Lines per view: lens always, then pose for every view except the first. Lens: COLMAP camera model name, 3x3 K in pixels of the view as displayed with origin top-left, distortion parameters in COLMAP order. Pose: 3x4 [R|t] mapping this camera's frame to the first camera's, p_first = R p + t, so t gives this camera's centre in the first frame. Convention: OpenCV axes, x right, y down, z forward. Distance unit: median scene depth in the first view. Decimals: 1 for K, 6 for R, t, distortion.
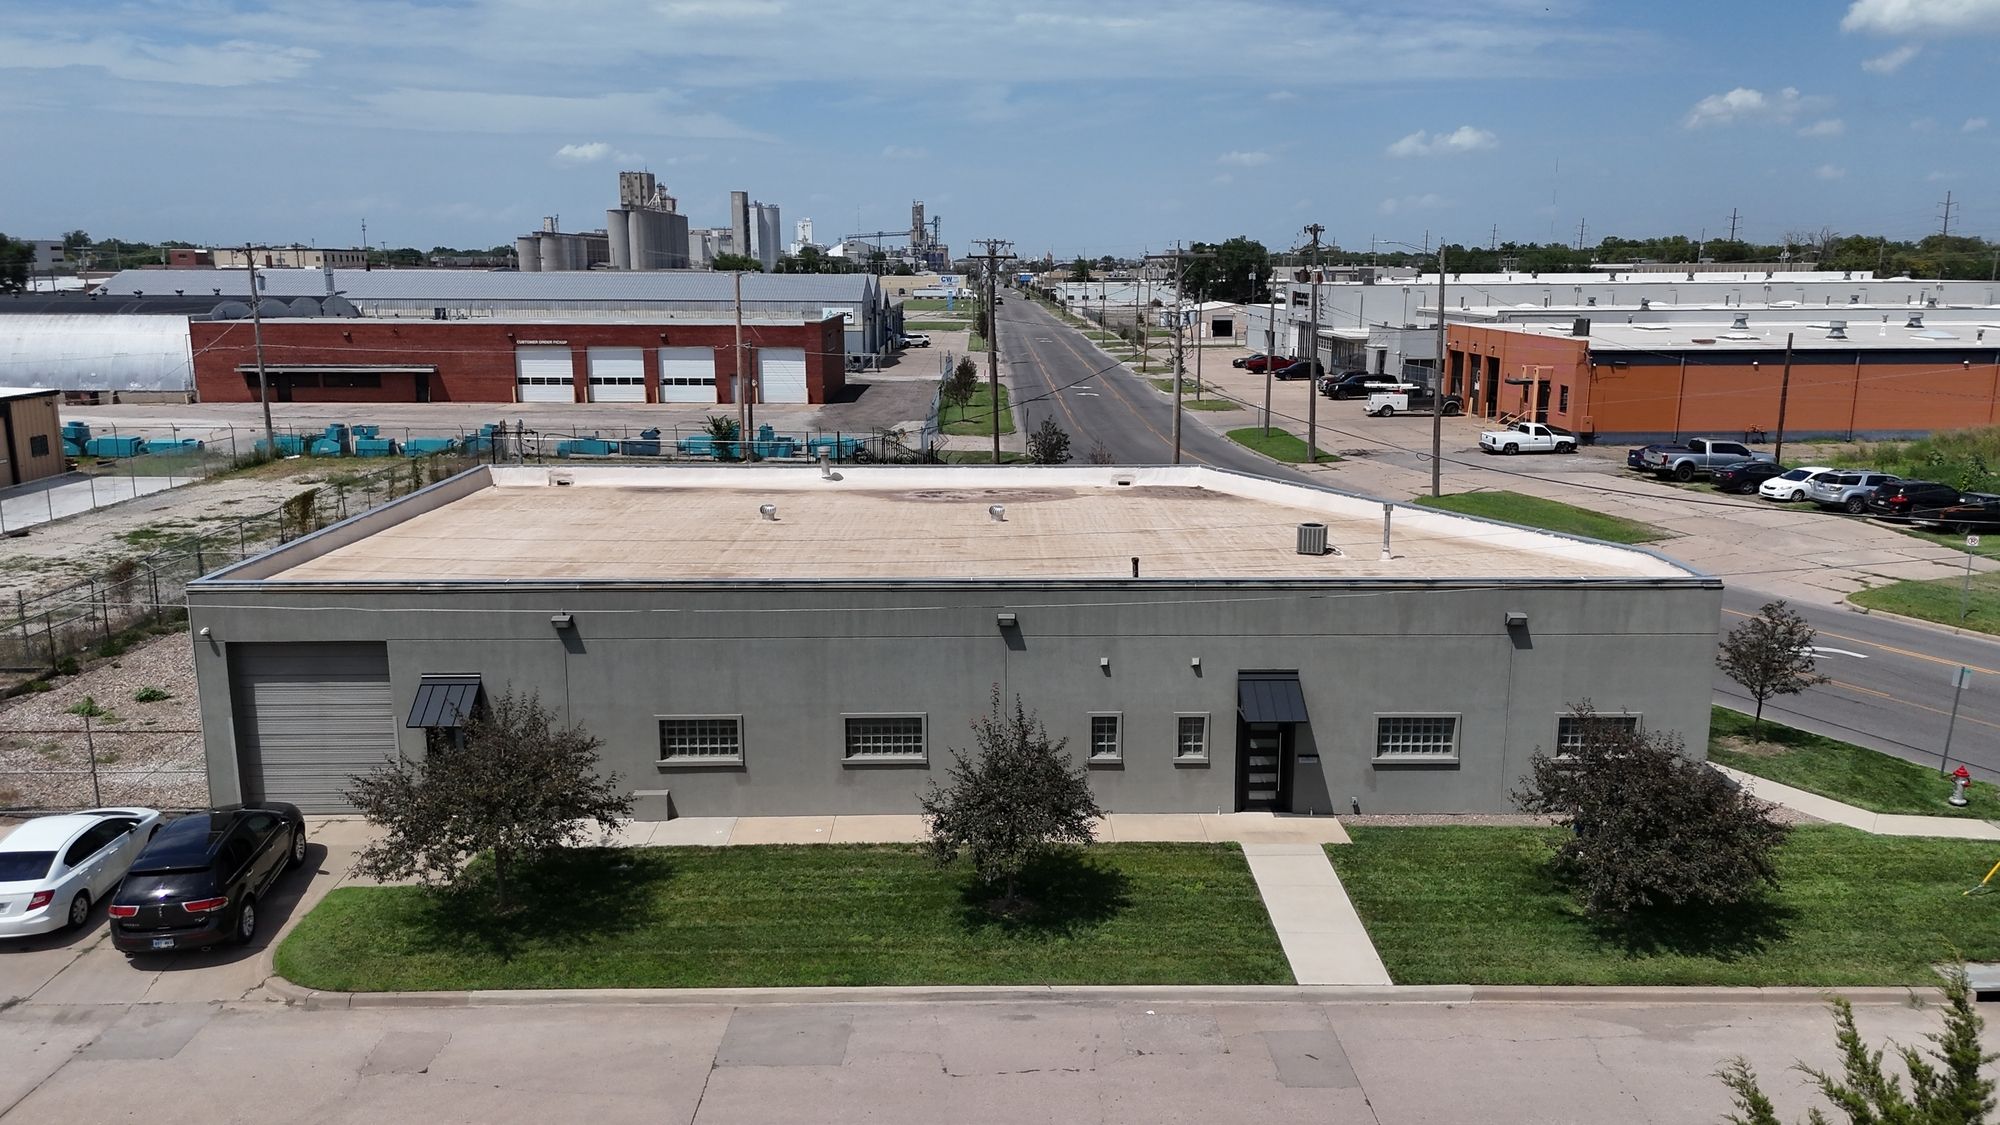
lens RADIAL K [[1478.5, 0, 1000.0], [0, 1478.5, 562.5], [0, 0, 1]] dist [0.070875, -0.069671]
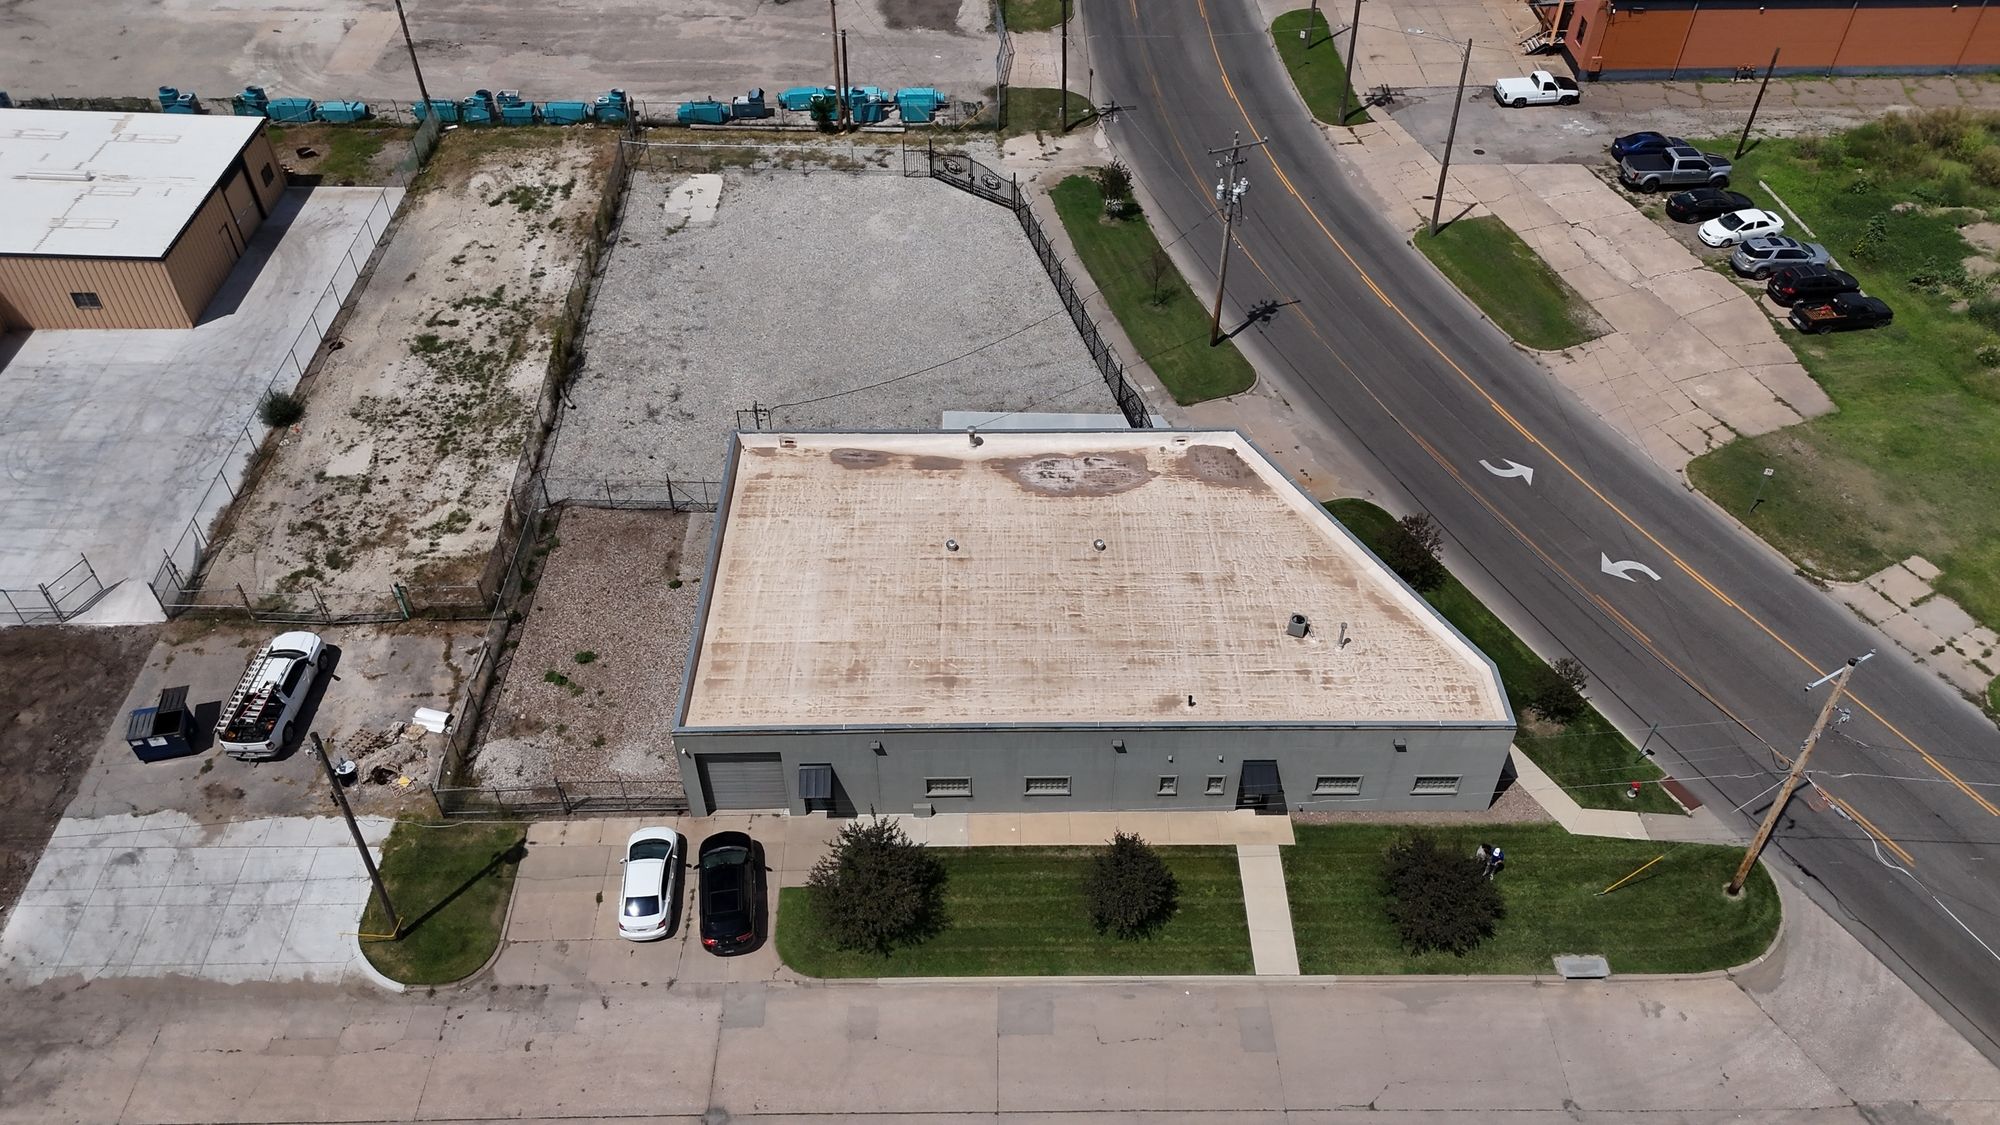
lens RADIAL K [[1478.5, 0, 1000.0], [0, 1478.5, 562.5], [0, 0, 1]] dist [0.070875, -0.069671]
pose [[0.999996, 0.002247, -0.001964, -0.129370], [-0.000864, 0.847996, 0.530002, -1.049411], [0.002857, -0.529998, 0.847994, -0.397900]]
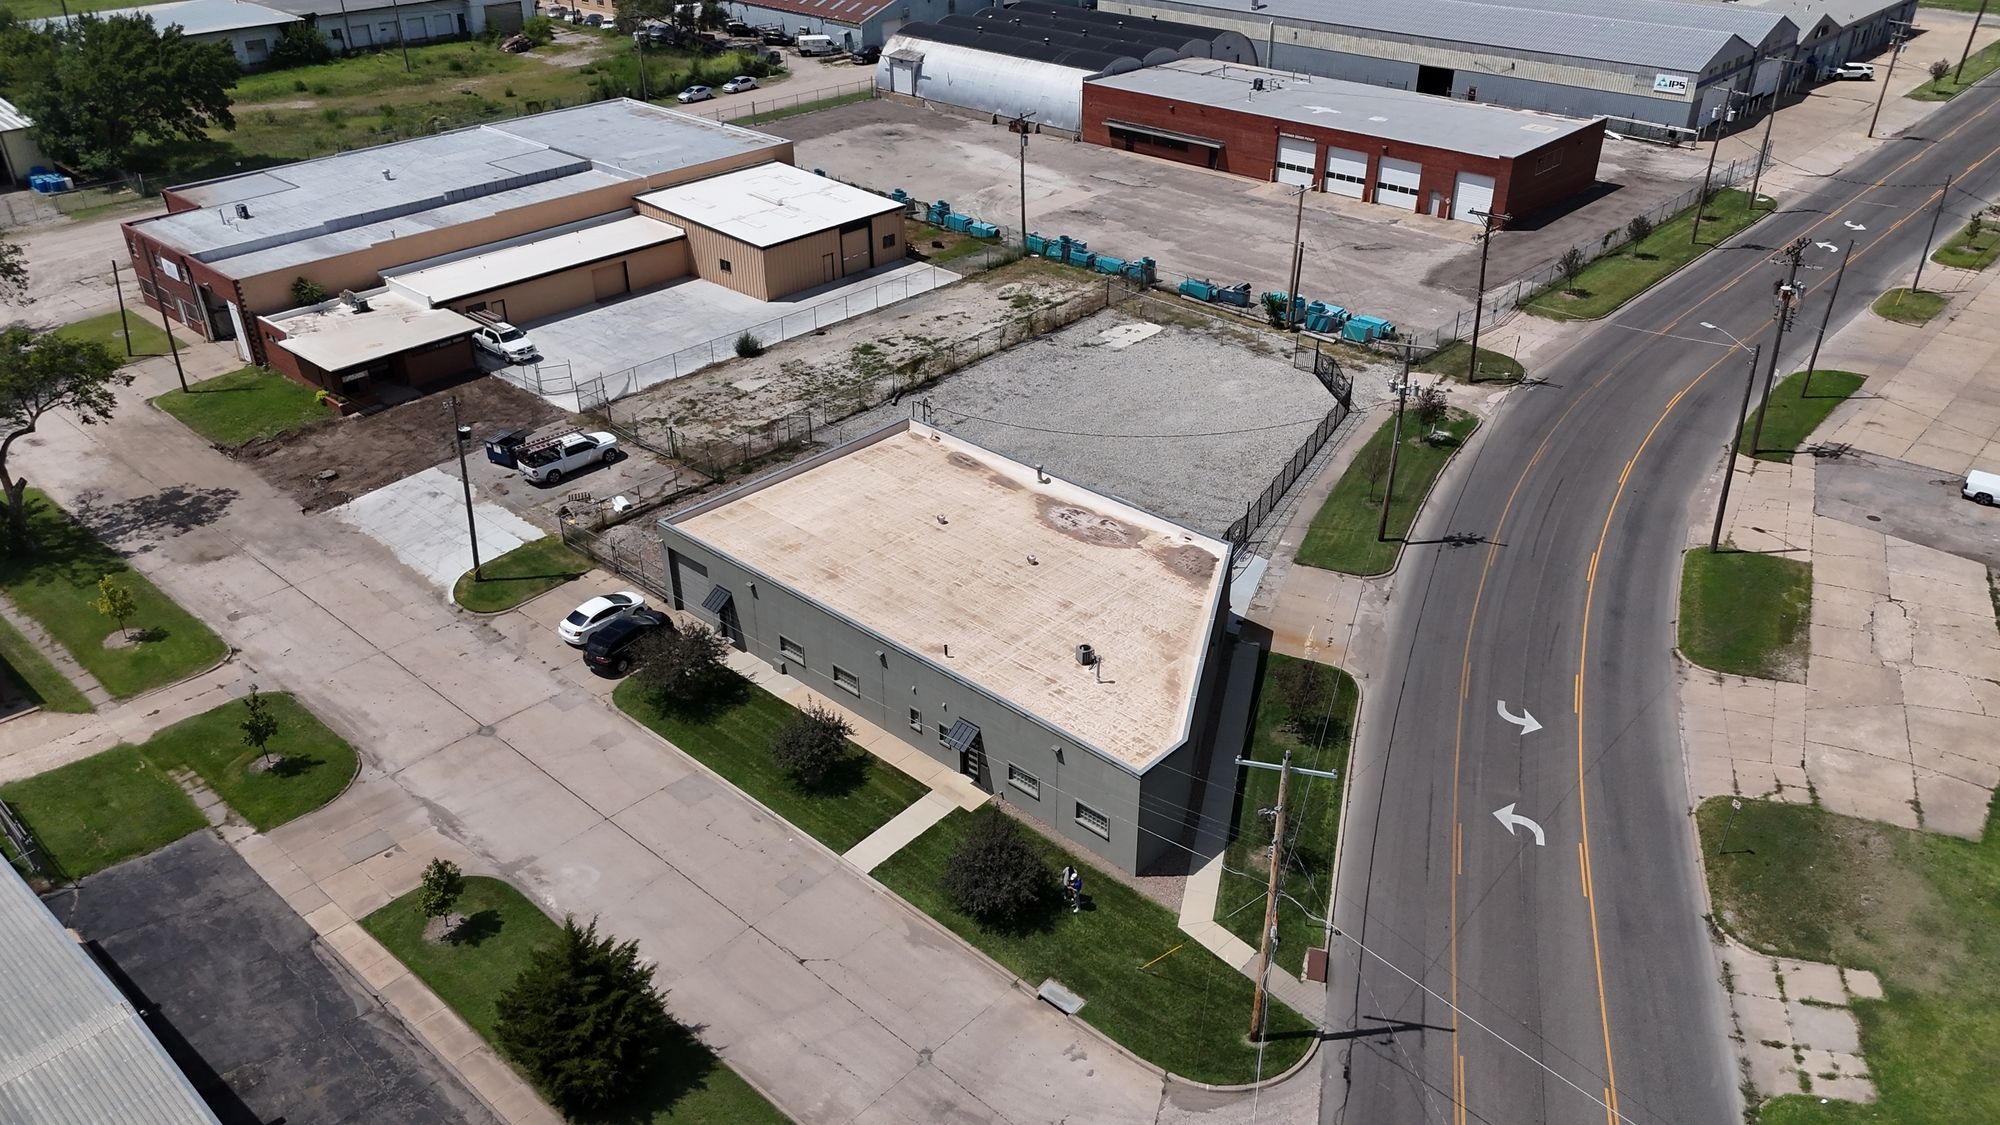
lens RADIAL K [[1471.3, 0, 1000.0], [0, 1471.3, 562.5], [0, 0, 1]] dist [0.087208, -0.099153]
pose [[0.728325, 0.339271, -0.595347, 1.305529], [-0.132786, 0.922236, 0.363110, -0.849985], [0.672243, -0.185408, 0.716738, -0.391140]]
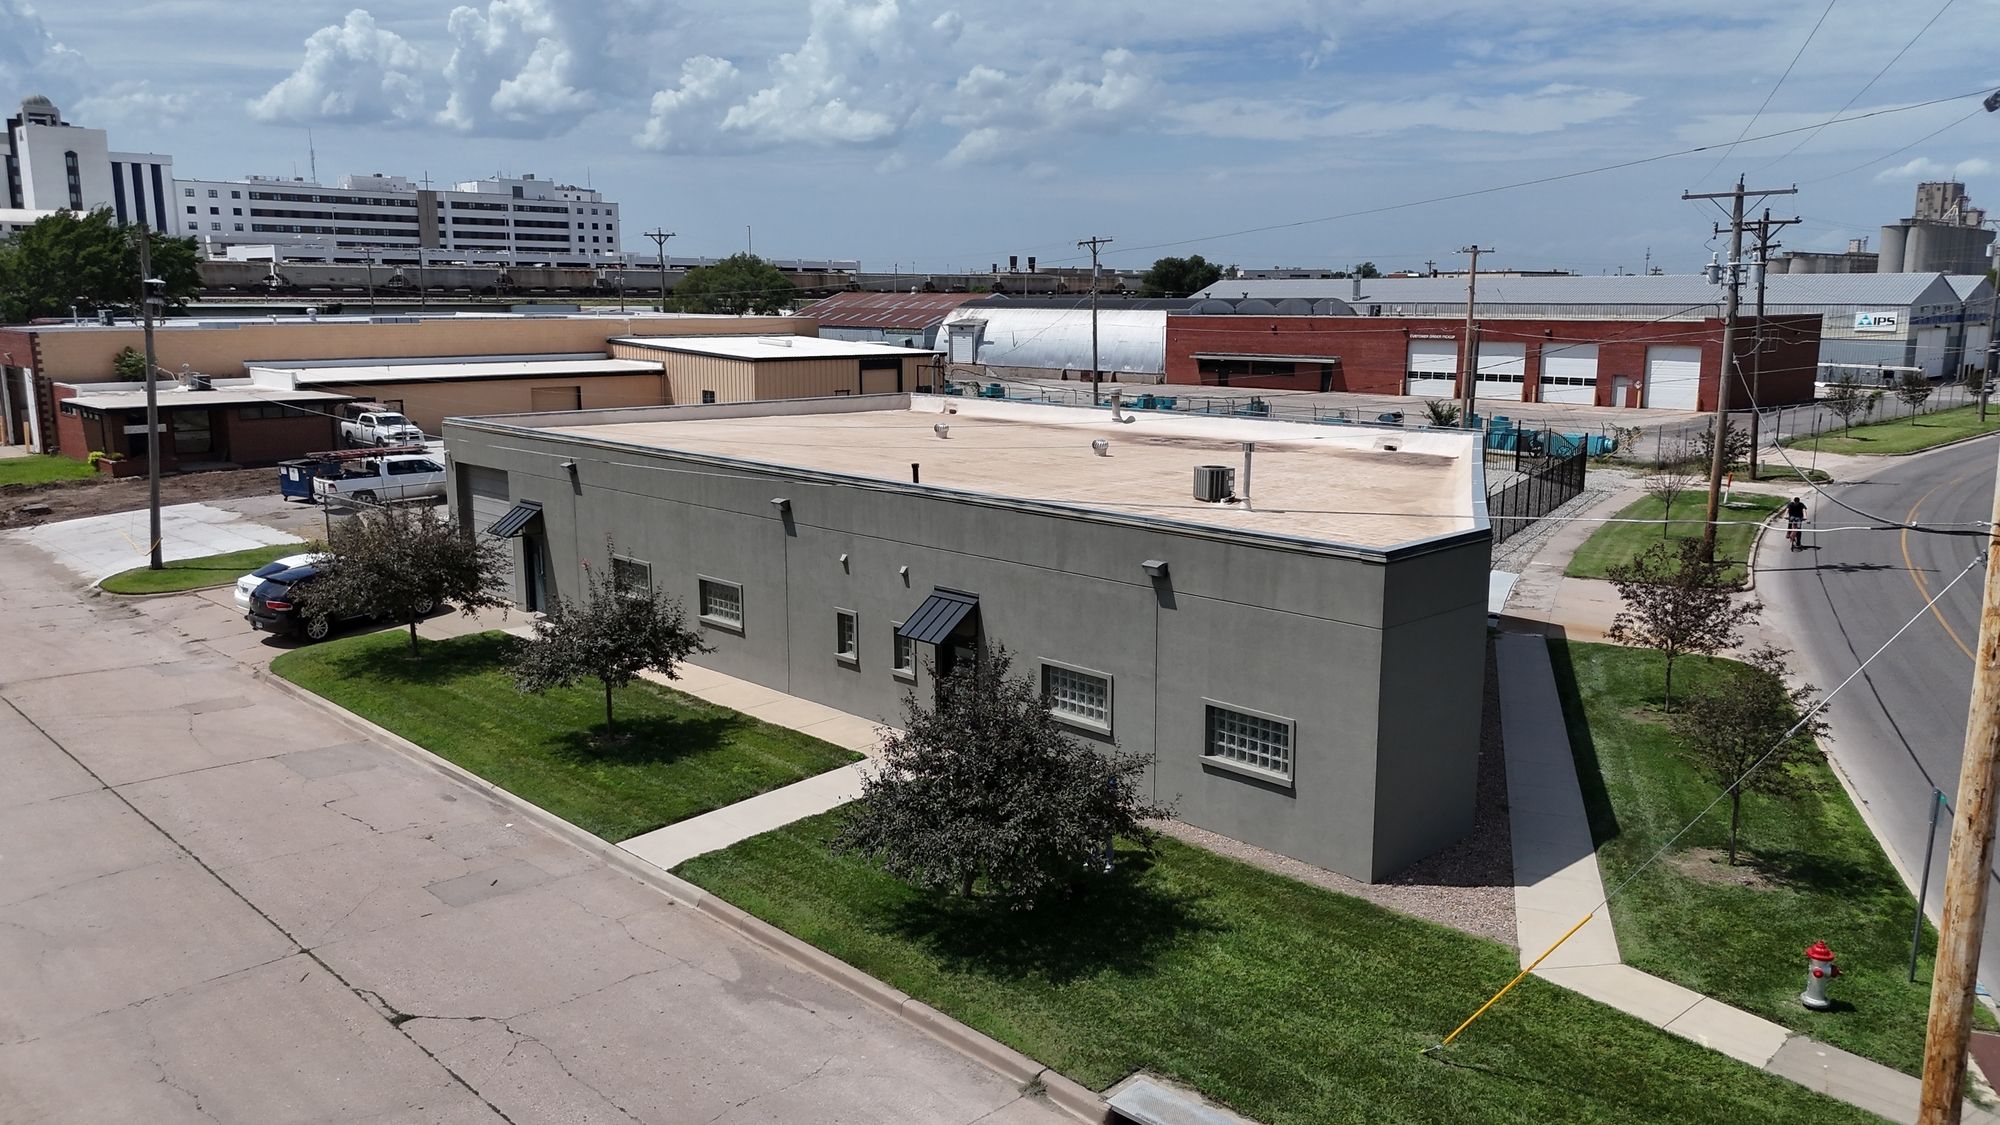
lens RADIAL K [[1471.3, 0, 1000.0], [0, 1471.3, 562.5], [0, 0, 1]] dist [0.087208, -0.099153]
pose [[0.689668, 0.130592, -0.712253, 0.813833], [-0.144216, 0.988670, 0.041630, 0.012708], [0.709620, 0.074007, 0.700687, 0.359123]]
